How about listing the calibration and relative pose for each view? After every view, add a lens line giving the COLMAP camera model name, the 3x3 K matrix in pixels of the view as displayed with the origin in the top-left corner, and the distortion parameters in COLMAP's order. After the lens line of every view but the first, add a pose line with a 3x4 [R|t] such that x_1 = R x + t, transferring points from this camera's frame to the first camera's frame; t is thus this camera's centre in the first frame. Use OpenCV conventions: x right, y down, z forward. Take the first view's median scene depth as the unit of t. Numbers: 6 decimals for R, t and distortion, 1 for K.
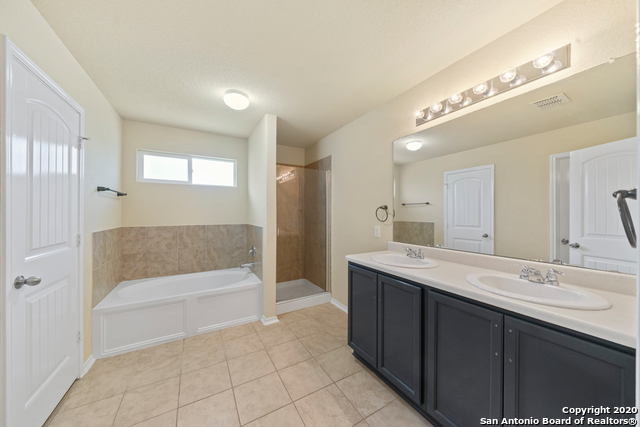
lens RADIAL K [[221.1, 0, 320.3], [0, 221.1, 215.5], [0, 0, 1]] dist [-0.005895, -0.000025]
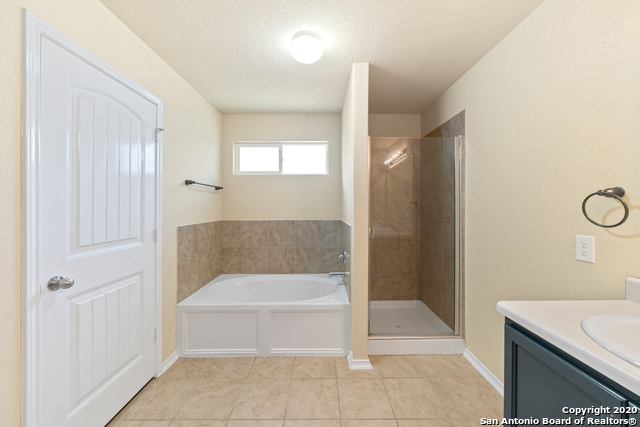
lens RADIAL K [[238.4, 0, 317.0], [0, 238.4, 207.3], [0, 0, 1]] dist [-0.004924, 0.000228]
pose [[0.868591, -0.000504, -0.495529, 0.023961], [-0.002352, 0.999984, -0.005139, -0.004083], [0.495523, 0.005629, 0.868576, 0.269750]]
